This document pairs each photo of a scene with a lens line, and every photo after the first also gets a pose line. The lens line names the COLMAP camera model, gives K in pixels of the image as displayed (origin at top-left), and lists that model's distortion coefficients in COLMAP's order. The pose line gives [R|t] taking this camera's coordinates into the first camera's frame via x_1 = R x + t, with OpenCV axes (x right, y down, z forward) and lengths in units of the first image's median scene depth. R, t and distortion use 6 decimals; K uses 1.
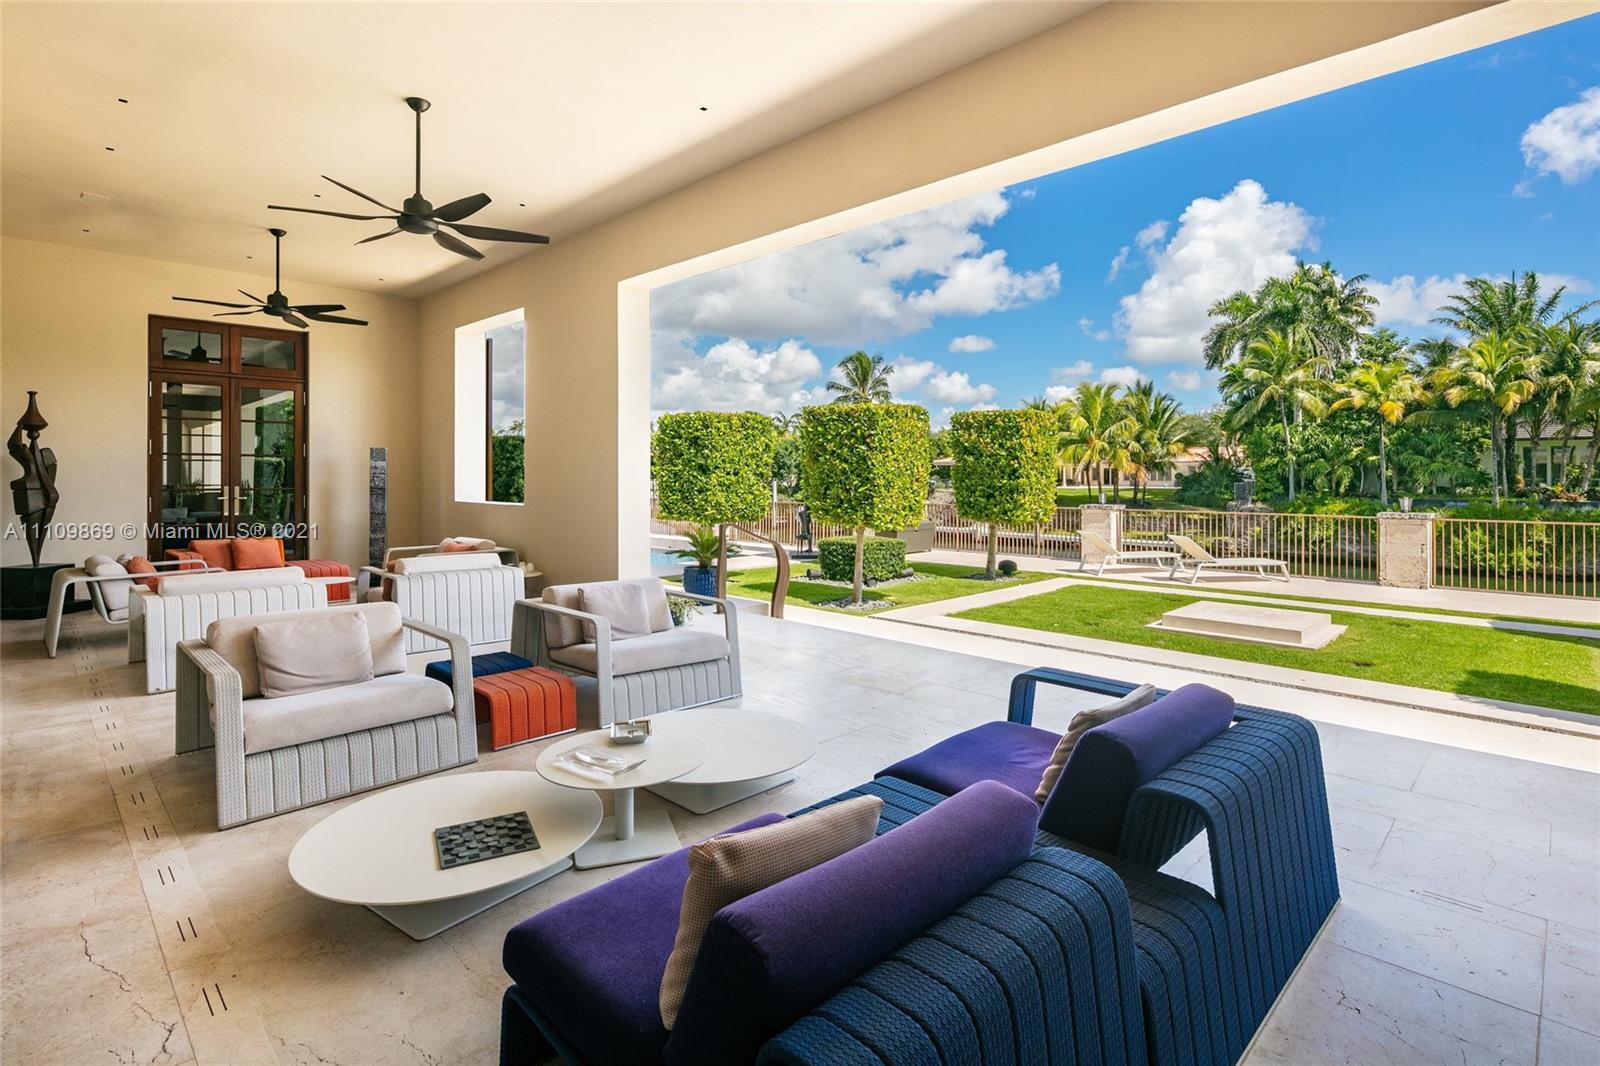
lens RADIAL K [[783.9, 0, 798.7], [0, 783.9, 476.2], [0, 0, 1]] dist [-0.002080, -0.000478]
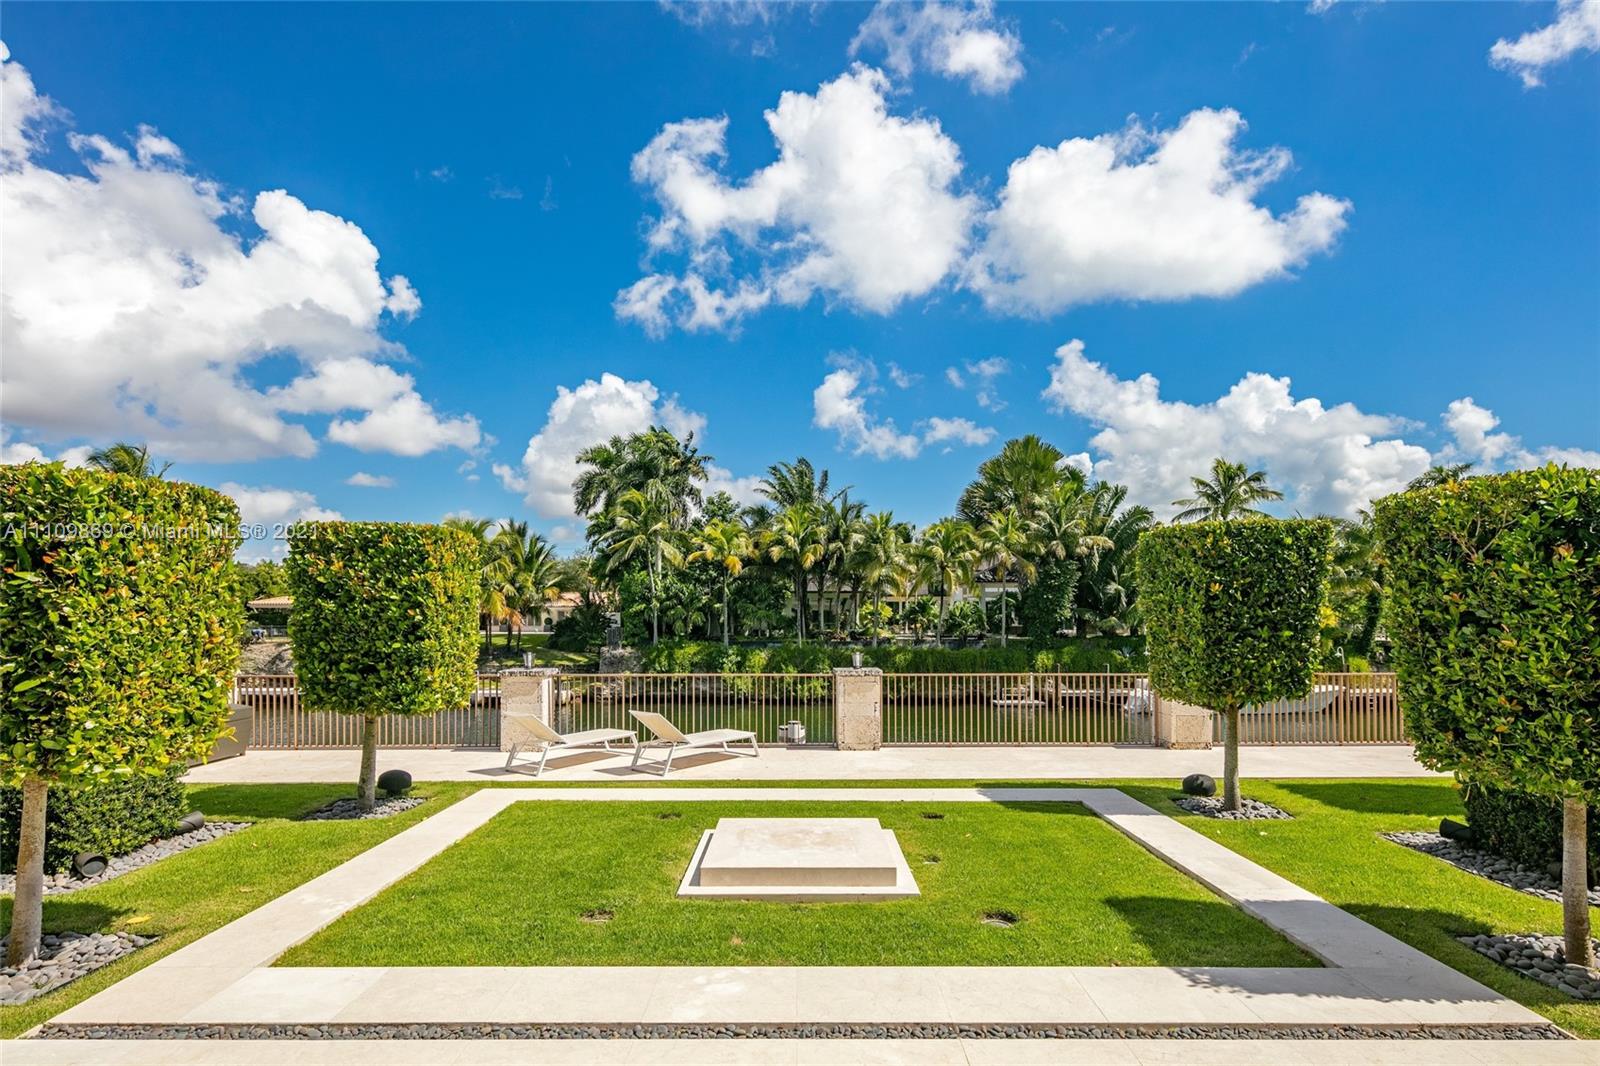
lens RADIAL K [[805.2, 0, 795.8], [0, 805.2, 616.2], [0, 0, 1]] dist [0.012586, -0.000237]
pose [[0.722308, 0.002544, 0.691567, 0.034945], [0.000510, 0.999991, -0.004212, -0.006956], [-0.691571, 0.003395, 0.722300, 0.205640]]
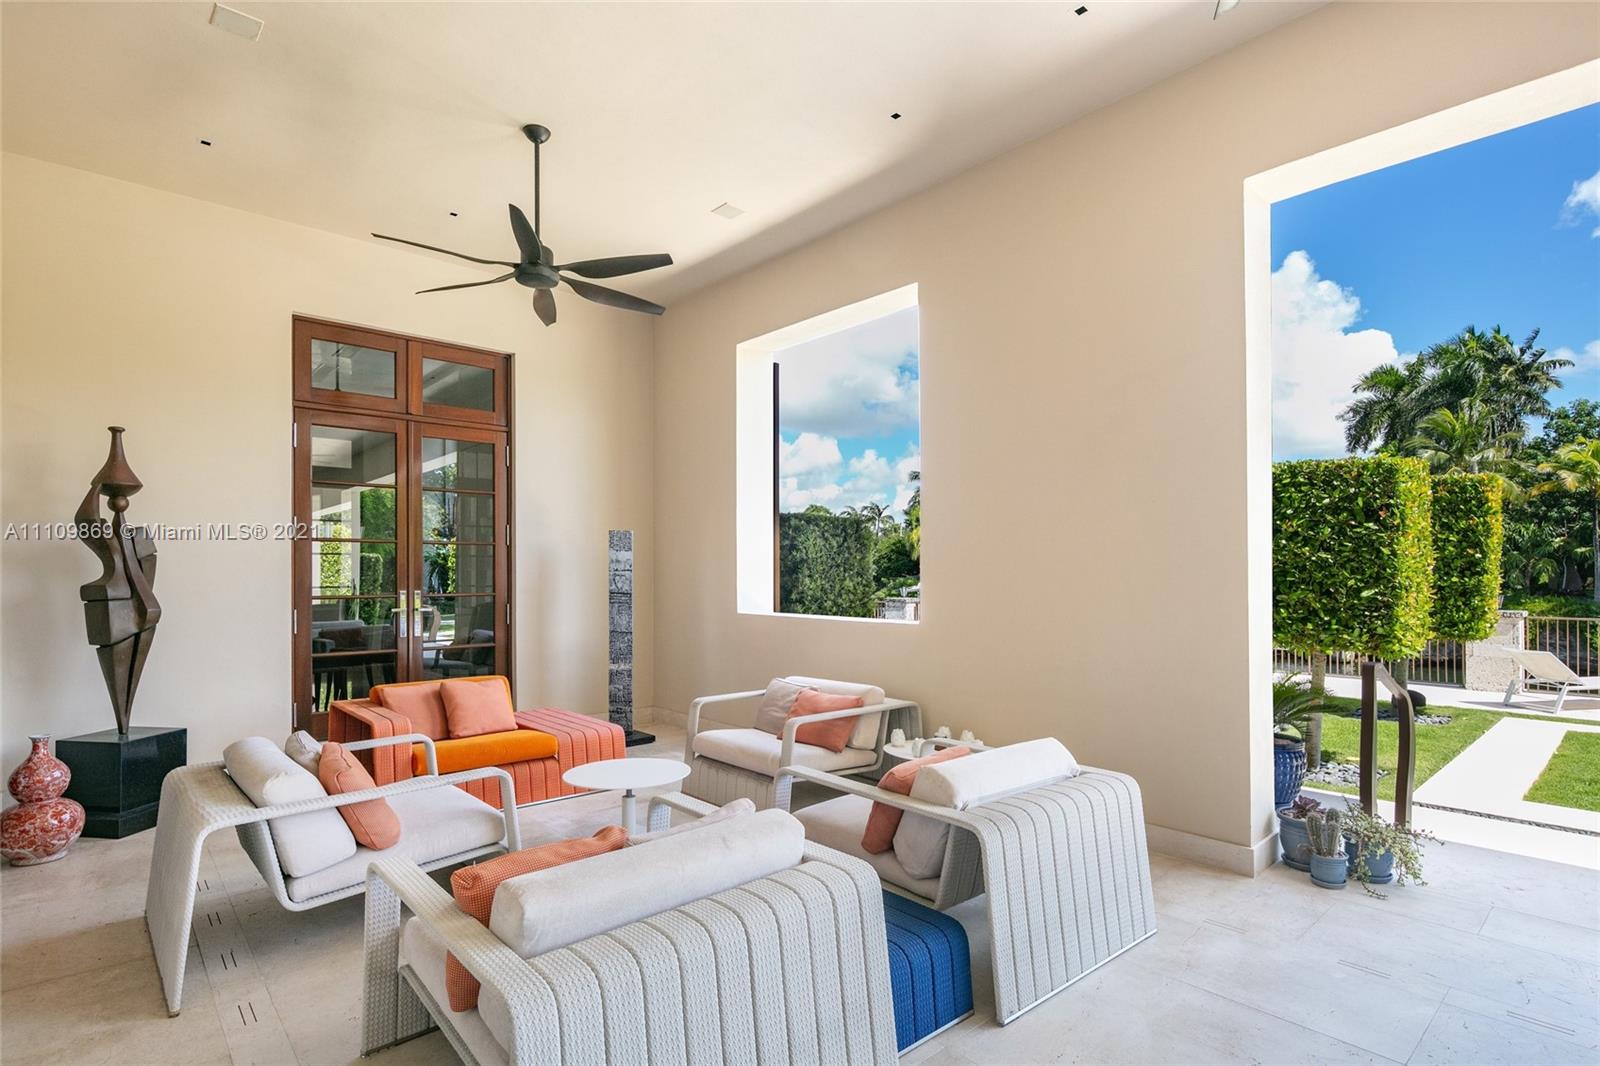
lens RADIAL K [[806.4, 0, 800.7], [0, 806.4, 572.2], [0, 0, 1]] dist [-0.000609, -0.000577]
pose [[0.997924, -0.003002, -0.064331, -0.149850], [0.002918, 0.999995, -0.001400, -0.000171], [0.064335, 0.001209, 0.997928, 0.150294]]
